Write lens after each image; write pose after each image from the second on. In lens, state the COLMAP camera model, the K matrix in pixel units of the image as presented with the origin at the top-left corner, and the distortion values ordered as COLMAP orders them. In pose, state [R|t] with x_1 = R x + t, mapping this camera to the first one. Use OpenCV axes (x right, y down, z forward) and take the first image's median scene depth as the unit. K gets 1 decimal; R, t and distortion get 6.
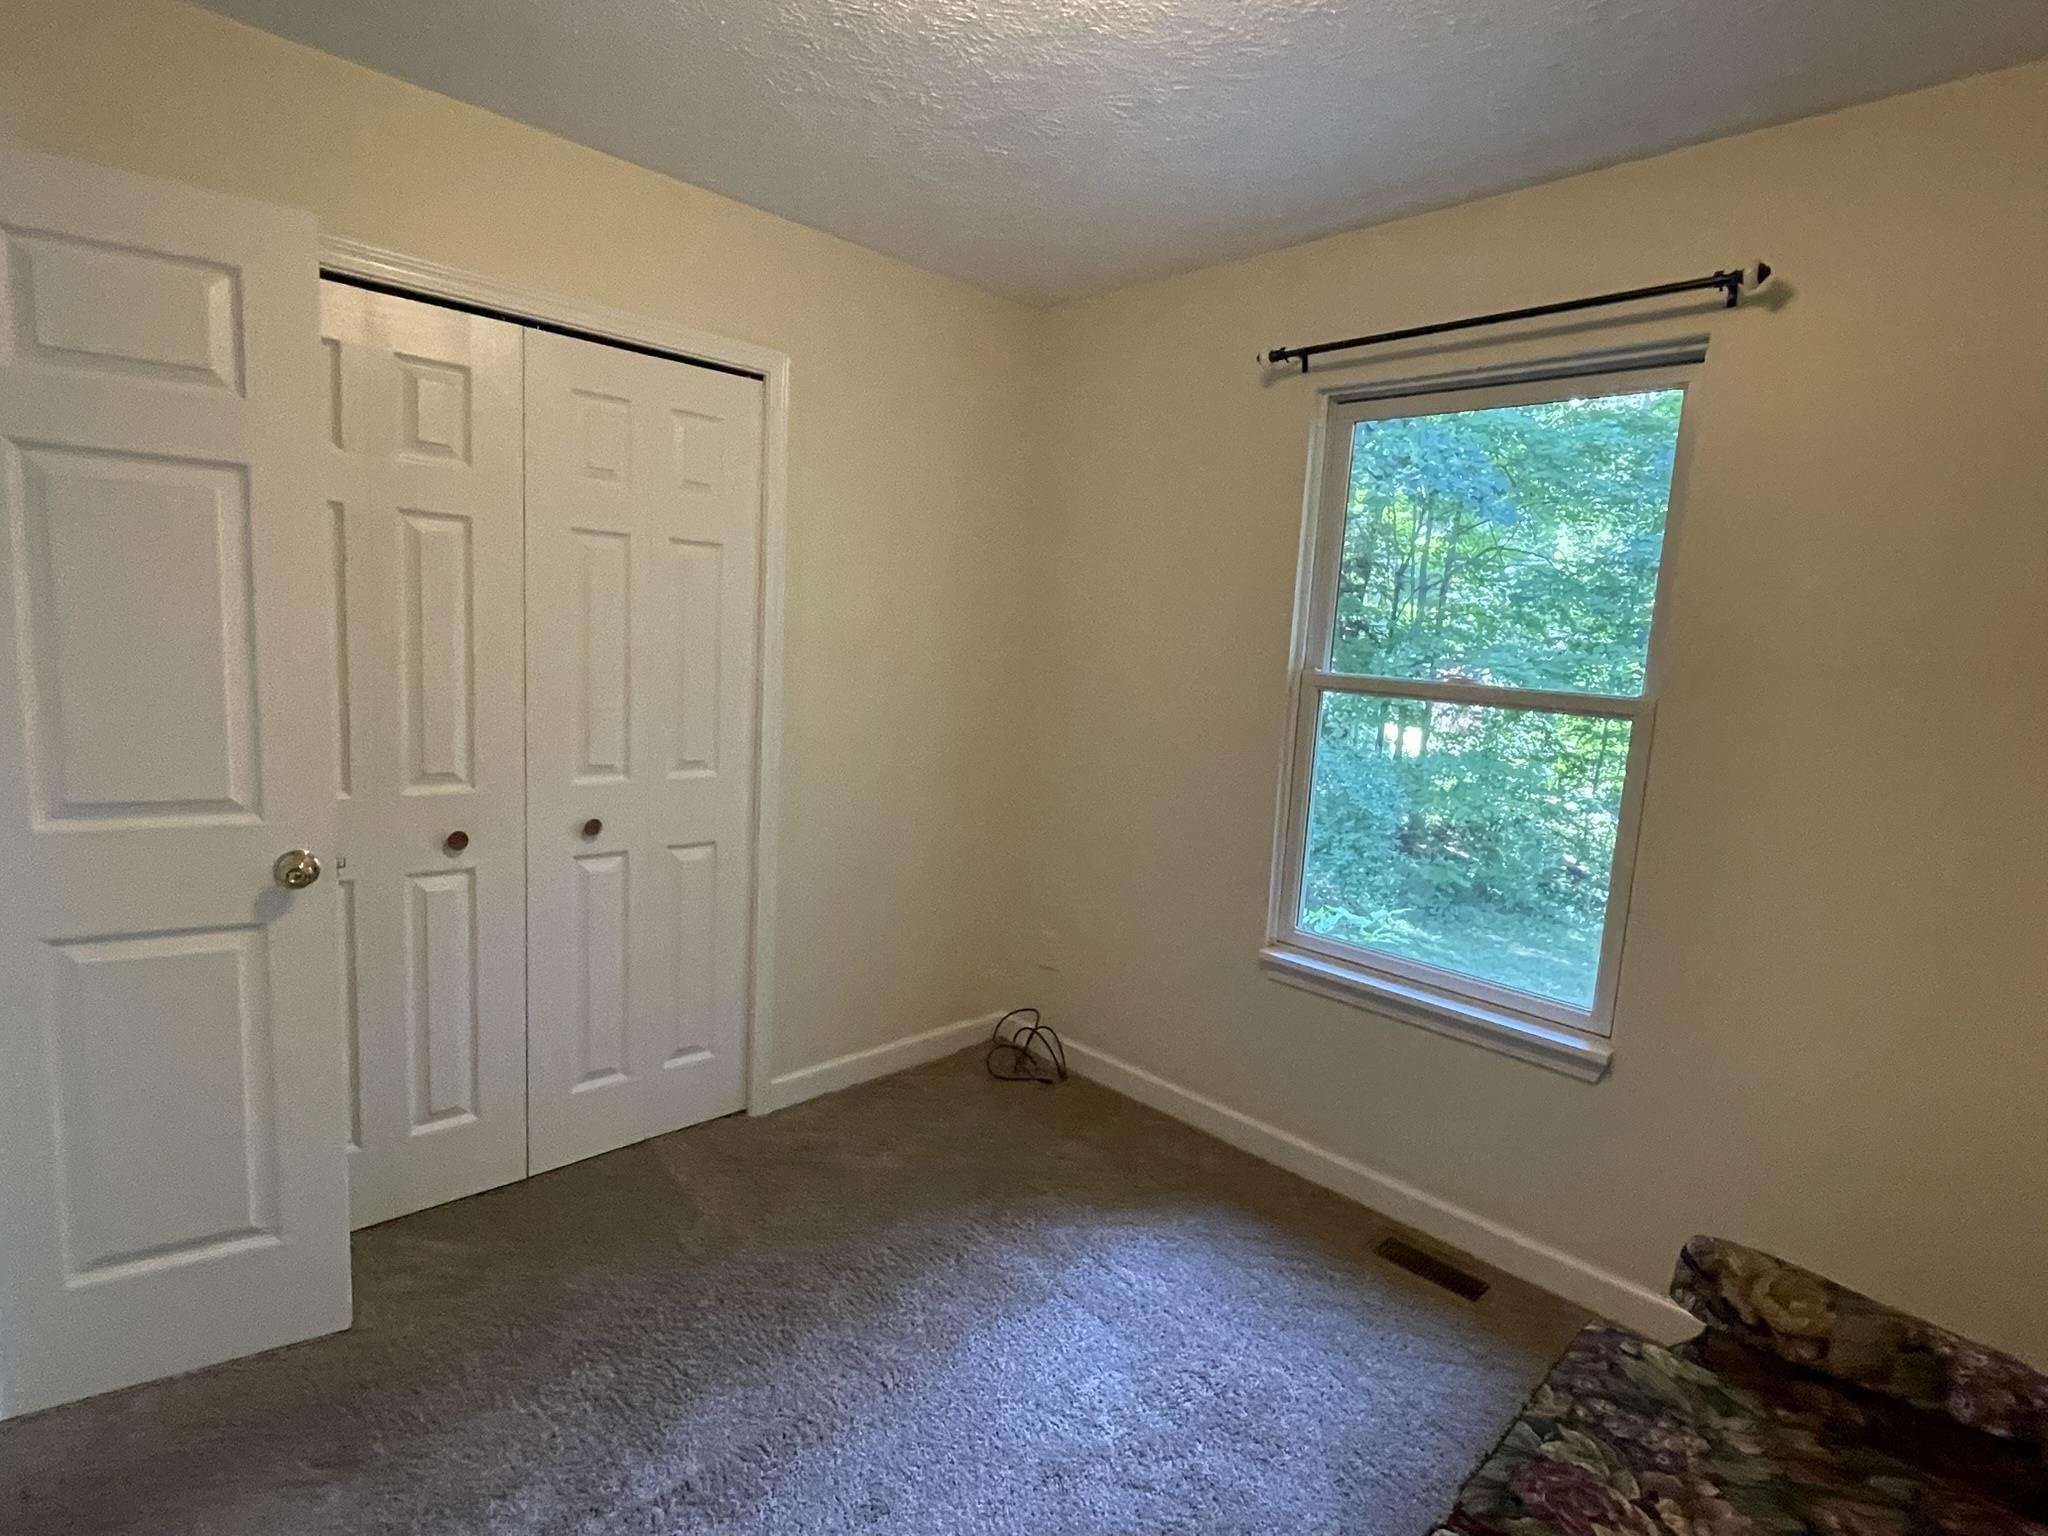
lens RADIAL K [[1038.0, 0, 1027.3], [0, 1038.0, 776.6], [0, 0, 1]] dist [0.000779, -0.000005]
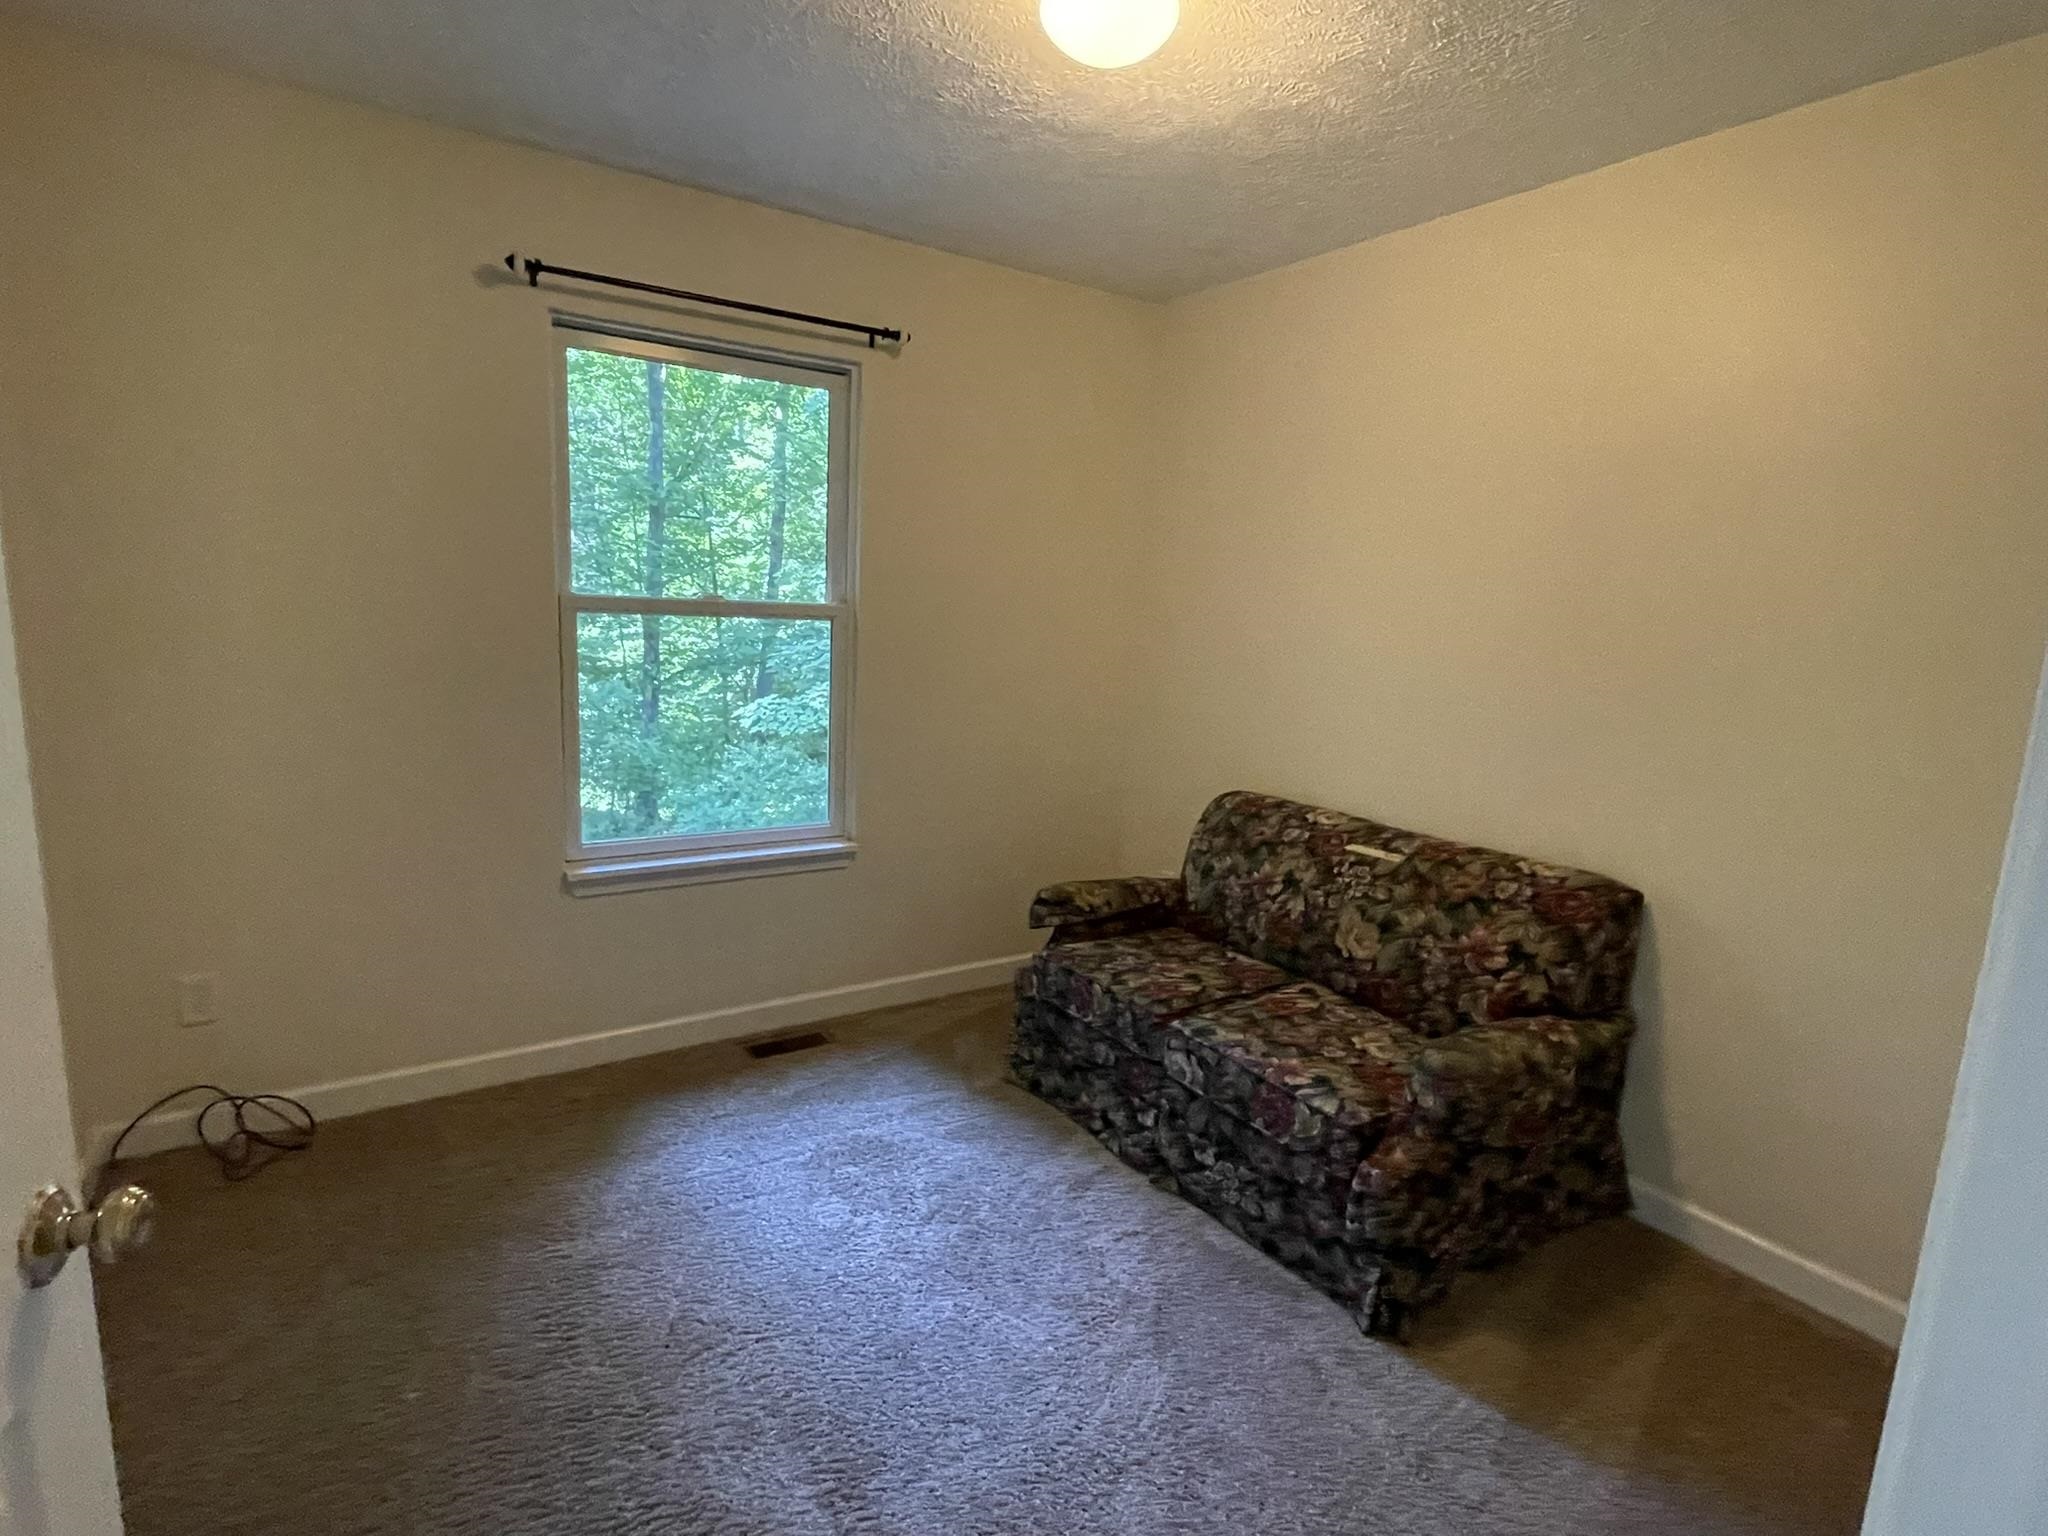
lens RADIAL K [[1038.0, 0, 1033.7], [0, 1038.0, 776.0], [0, 0, 1]] dist [0.000779, -0.000005]
pose [[0.189813, -0.218247, 0.957256, -0.764169], [0.103181, 0.974016, 0.201609, -0.098943], [-0.976383, 0.060503, 0.207400, 0.408087]]
